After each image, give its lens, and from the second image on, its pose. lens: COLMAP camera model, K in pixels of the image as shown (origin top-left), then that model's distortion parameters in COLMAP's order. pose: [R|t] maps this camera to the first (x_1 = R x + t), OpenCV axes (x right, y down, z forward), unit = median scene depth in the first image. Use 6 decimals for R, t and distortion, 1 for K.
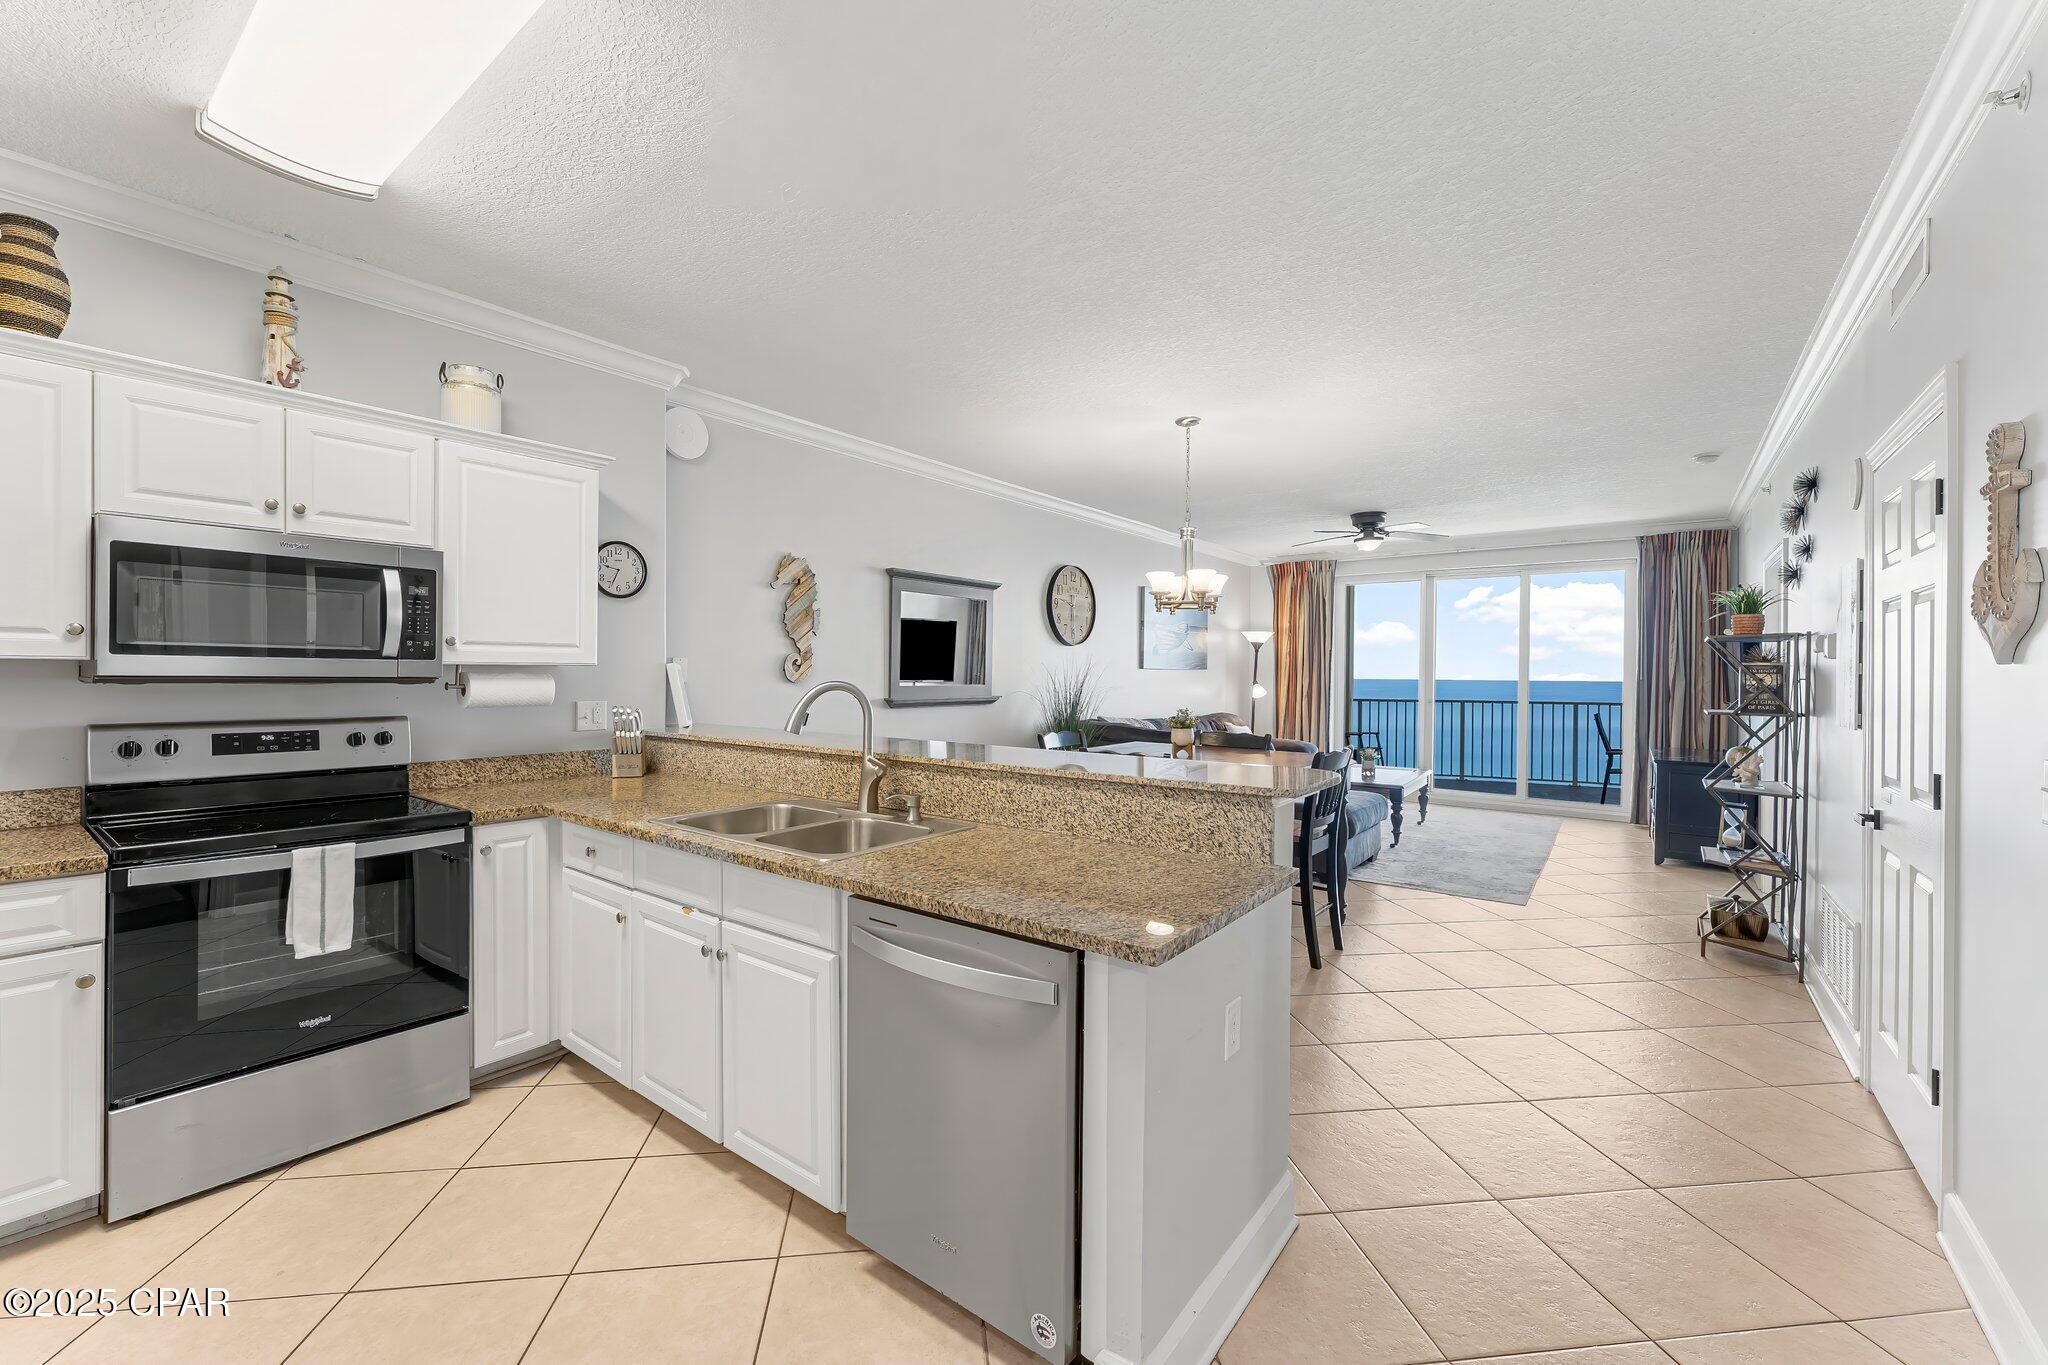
lens RADIAL K [[812.9, 0, 1090.6], [0, 812.9, 682.2], [0, 0, 1]] dist [0.000762, -0.000116]
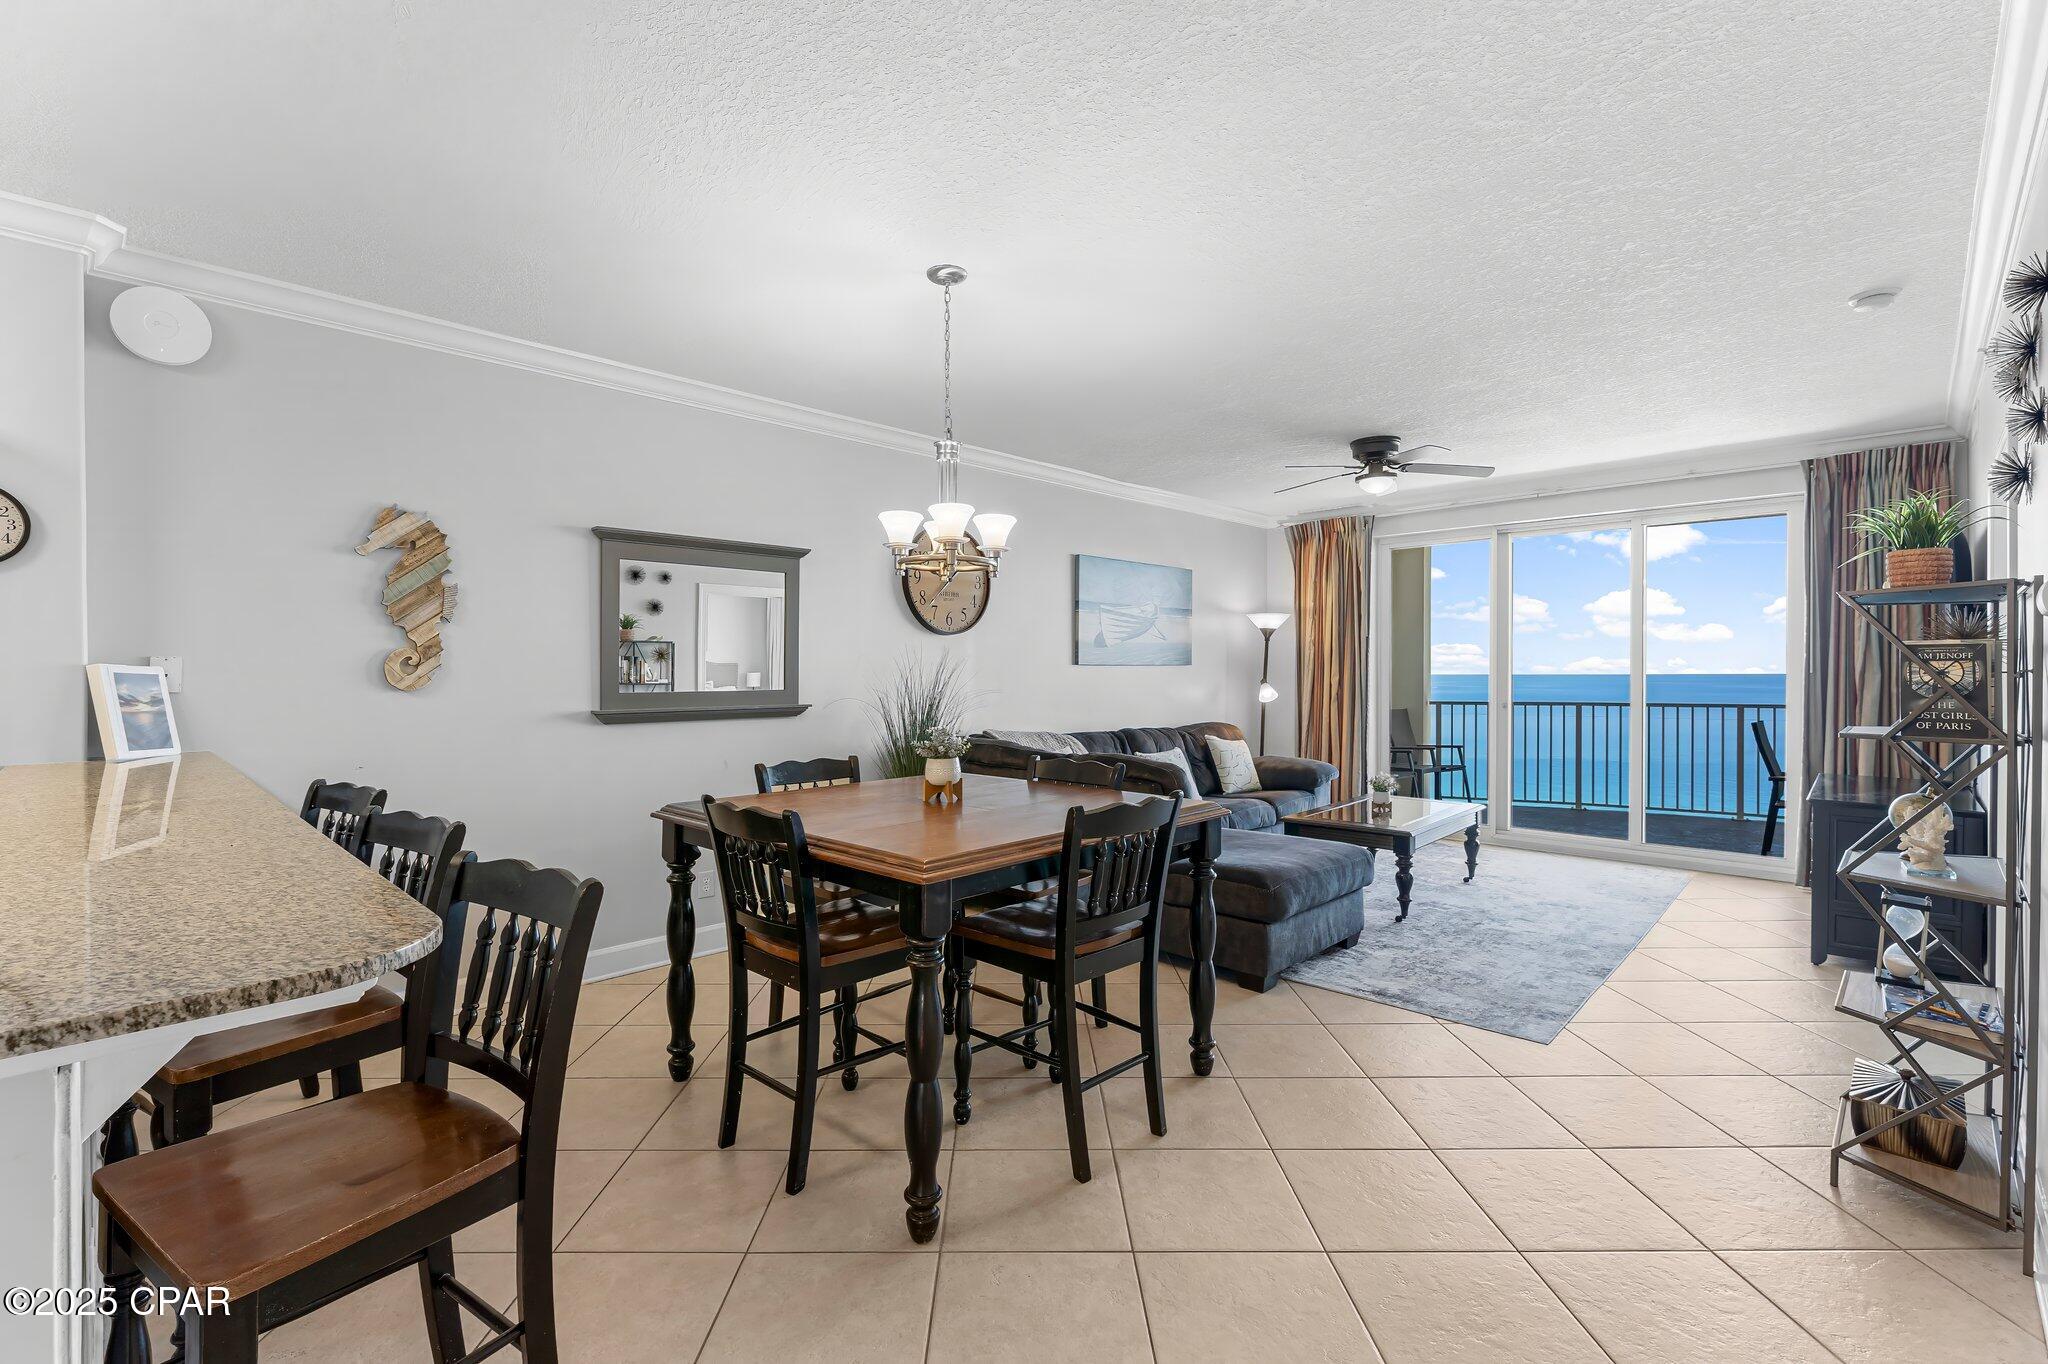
lens RADIAL K [[899.5, 0, 1090.2], [0, 899.5, 678.6], [0, 0, 1]] dist [-0.001756, -0.000503]
pose [[0.990889, -0.009135, -0.134374, 0.498756], [0.008773, 0.999956, -0.003284, -0.002693], [0.134398, 0.002076, 0.990925, 0.492769]]
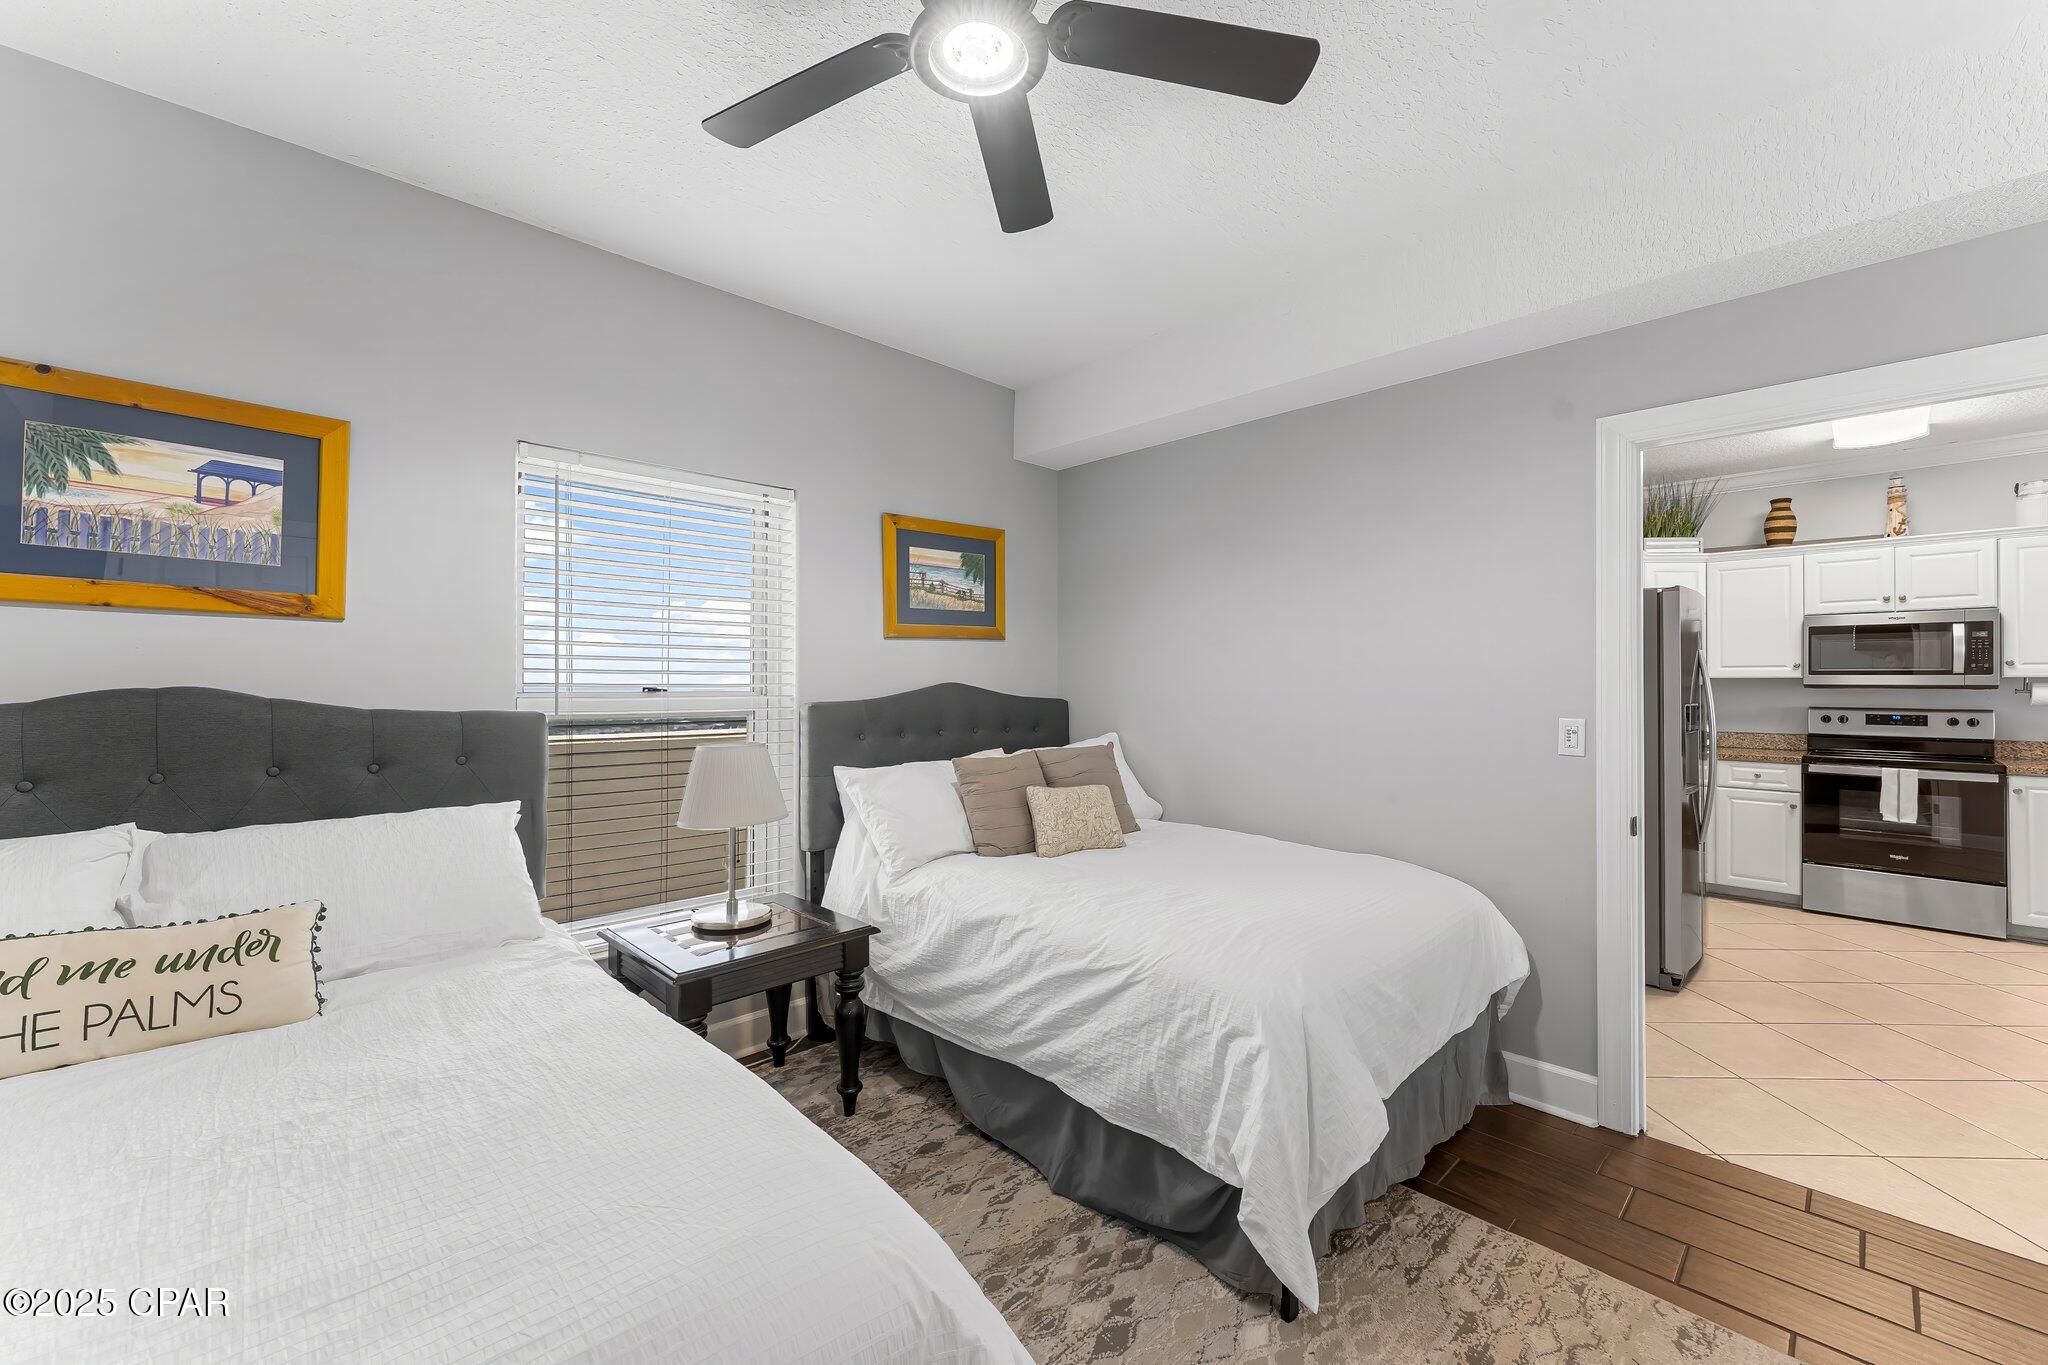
lens RADIAL K [[808.7, 0, 940.7], [0, 808.7, 675.5], [0, 0, 1]] dist [-0.000572, -0.000330]
pose [[-0.240271, -0.016602, -0.970564, 1.191913], [-0.010240, 0.999841, -0.014568, 0.018216], [0.970652, 0.006439, -0.240403, -0.625508]]
